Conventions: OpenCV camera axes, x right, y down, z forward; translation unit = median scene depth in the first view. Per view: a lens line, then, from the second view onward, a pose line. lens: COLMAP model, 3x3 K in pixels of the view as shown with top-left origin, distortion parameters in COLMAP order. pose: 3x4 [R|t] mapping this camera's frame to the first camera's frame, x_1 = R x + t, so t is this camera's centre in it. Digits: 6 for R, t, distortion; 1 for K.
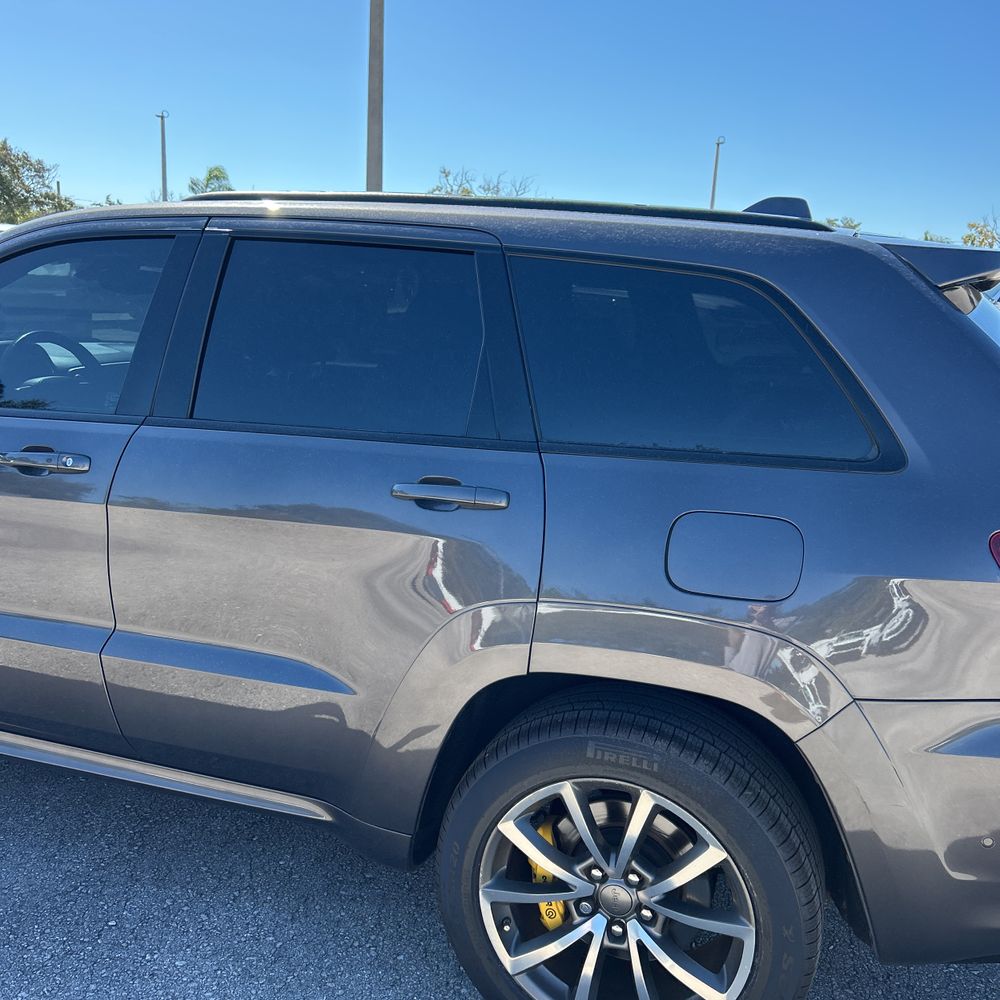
lens RADIAL K [[1016.6, 0, 508.8], [0, 1016.6, 482.2], [0, 0, 1]] dist [0.016541, 0.000000]
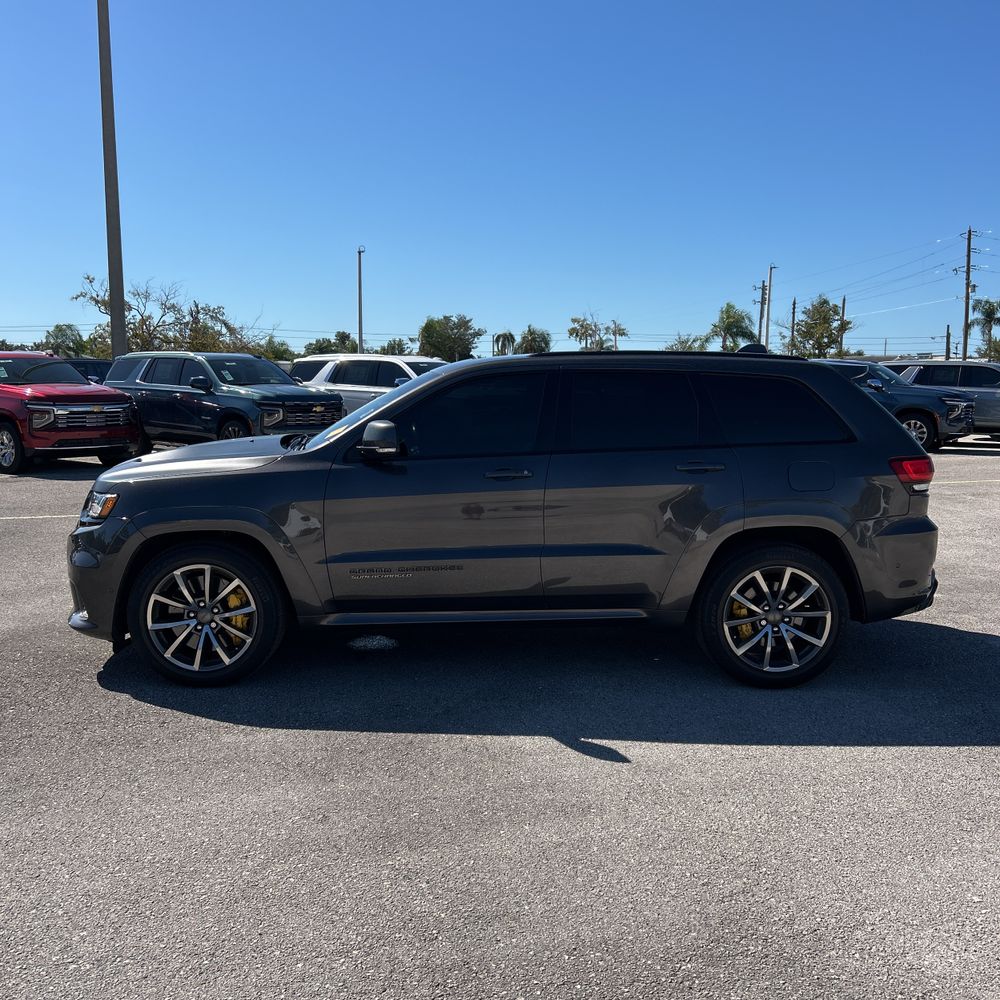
lens RADIAL K [[1016.6, 0, 500.7], [0, 1016.6, 491.0], [0, 0, 1]] dist [0.016541, 0.000000]
pose [[0.932354, -0.082739, 0.351951, -1.425366], [0.111160, 0.991911, -0.061289, 0.171661], [-0.344033, 0.096266, 0.934010, -1.207725]]
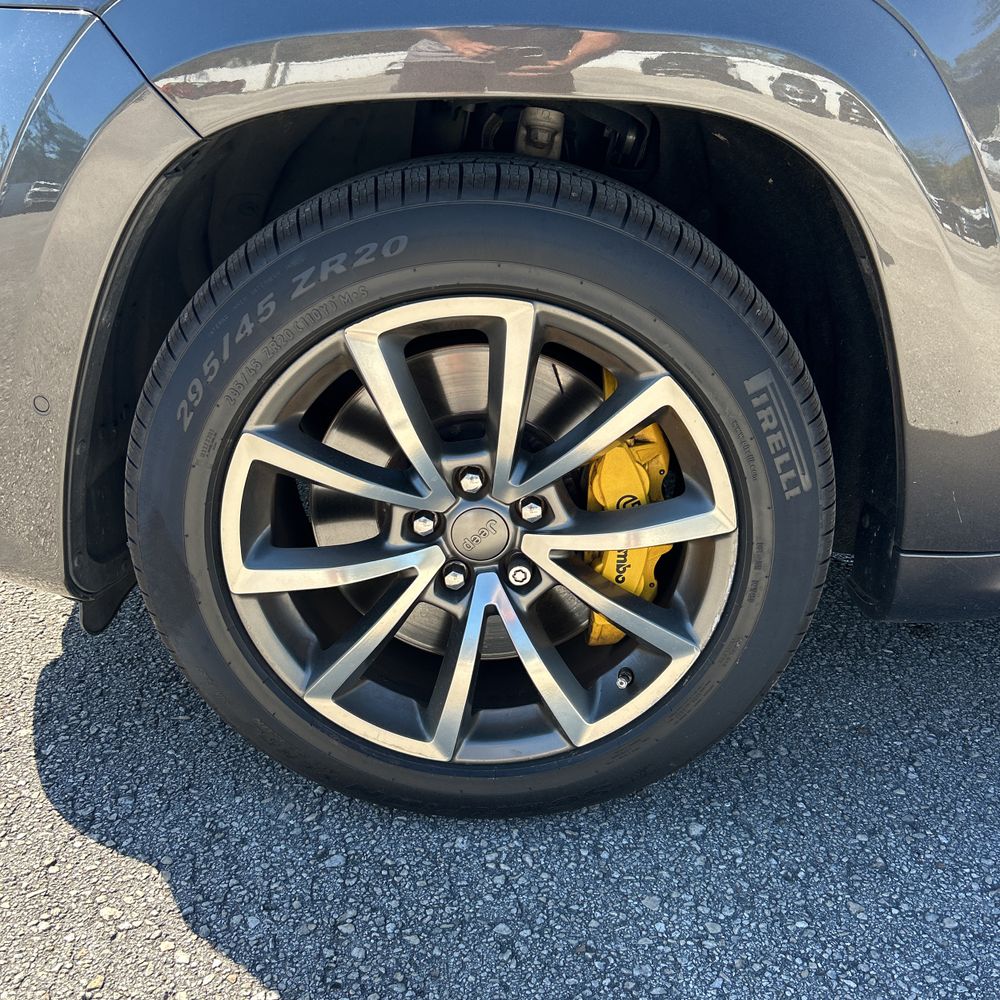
lens RADIAL K [[1016.6, 0, 492.1], [0, 1016.6, 497.9], [0, 0, 1]] dist [0.016541, 0.000000]
pose [[0.948039, -0.143096, 0.284157, -1.393425], [0.074286, 0.968017, 0.239633, 0.092253], [-0.309359, -0.206073, 0.928348, 0.942028]]
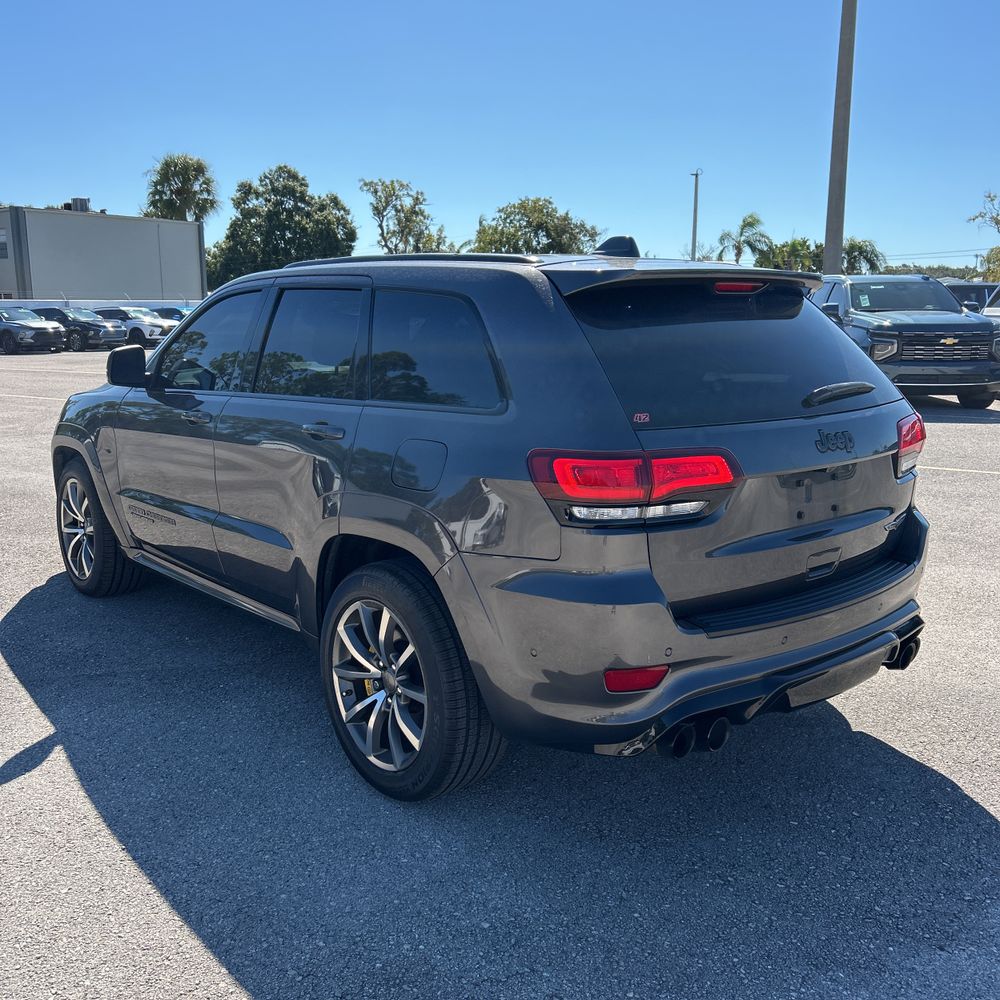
lens RADIAL K [[1016.6, 0, 486.9], [0, 1016.6, 492.8], [0, 0, 1]] dist [0.016541, 0.000000]
pose [[0.853055, 0.044199, -0.519946, 1.061441], [-0.061148, 0.998009, -0.015485, 0.124065], [0.518227, 0.045003, 0.854059, -0.315450]]
